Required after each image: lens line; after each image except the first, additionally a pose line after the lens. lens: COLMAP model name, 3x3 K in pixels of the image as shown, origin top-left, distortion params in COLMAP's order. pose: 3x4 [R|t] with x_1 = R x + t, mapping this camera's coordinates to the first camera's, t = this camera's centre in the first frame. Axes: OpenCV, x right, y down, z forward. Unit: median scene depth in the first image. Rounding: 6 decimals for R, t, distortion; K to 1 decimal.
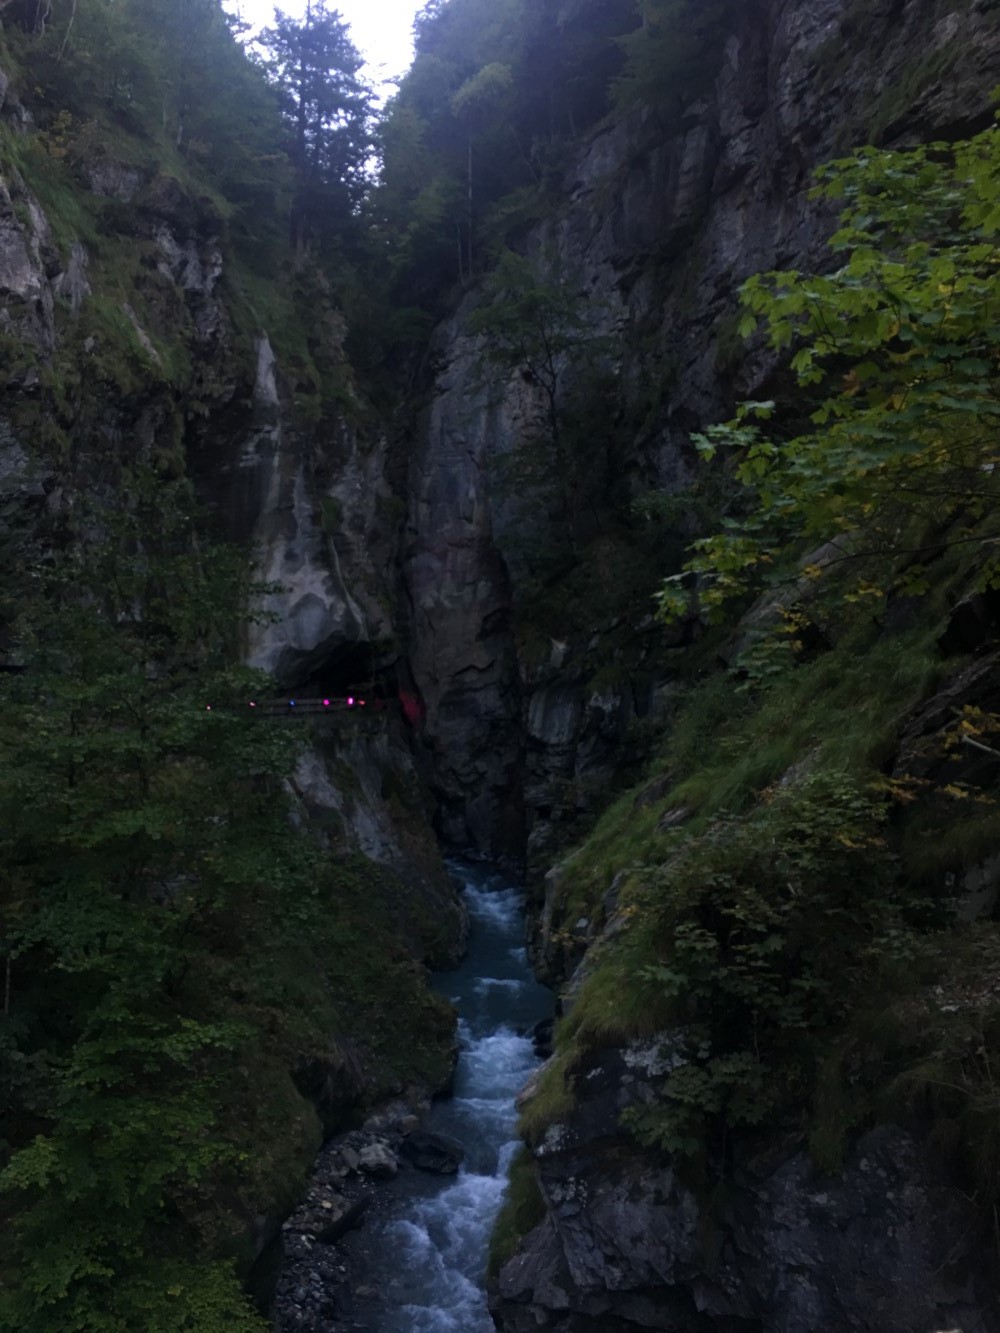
lens RADIAL K [[1114.5, 0, 500.0], [0, 1114.5, 666.5], [0, 0, 1]] dist [0.091775, -0.118488]
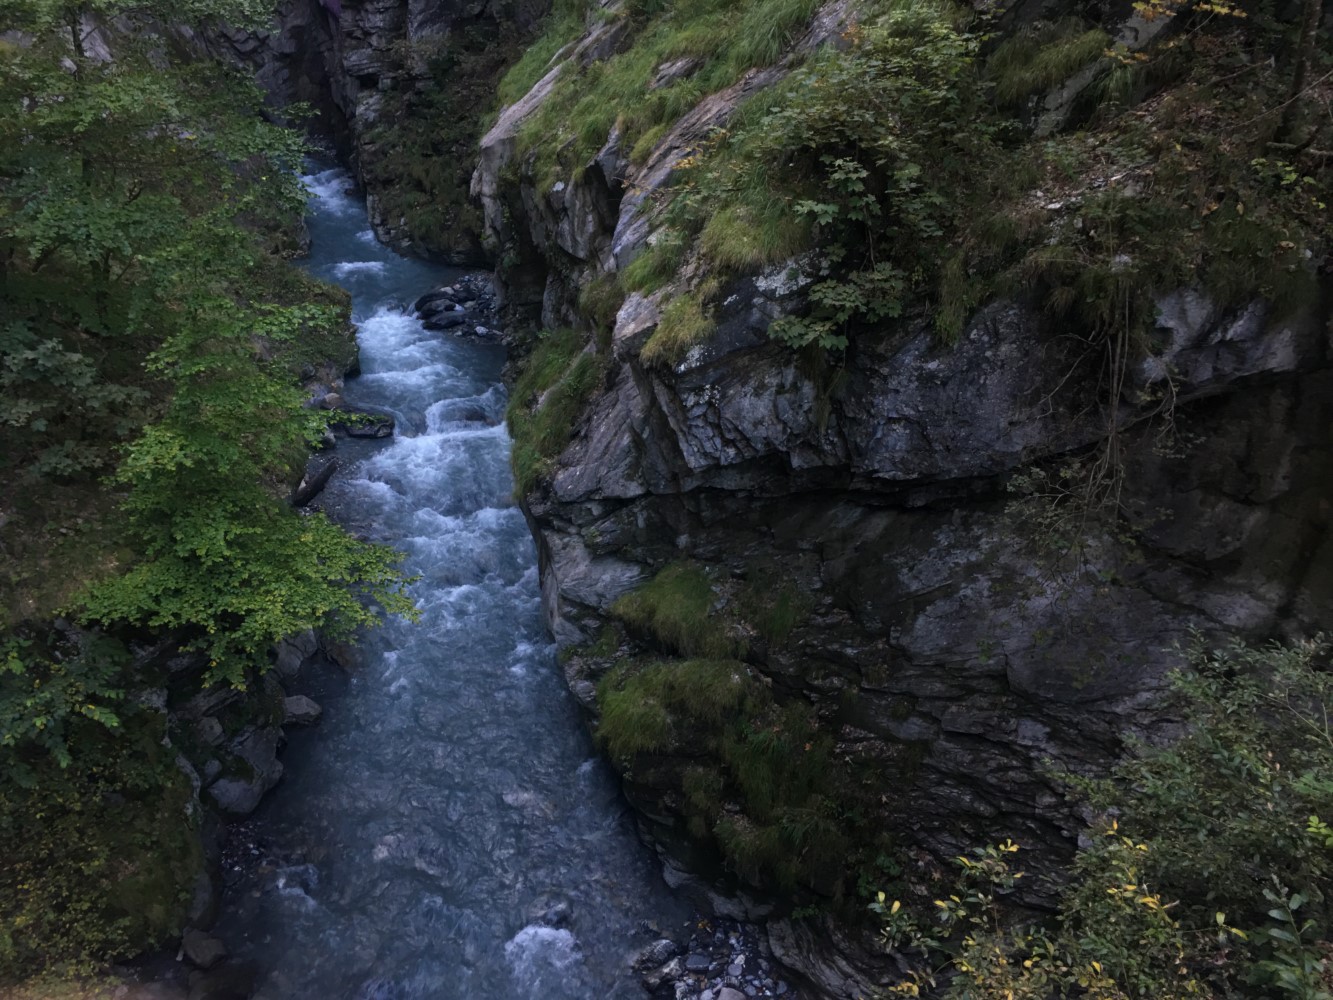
lens RADIAL K [[1114.5, 0, 666.5], [0, 1114.5, 500.0], [0, 0, 1]] dist [0.091775, -0.118488]
pose [[0.938542, -0.162670, 0.304428, -0.366199], [0.001568, 0.883982, 0.467518, 0.004381], [-0.345160, -0.438308, 0.829910, -0.025728]]
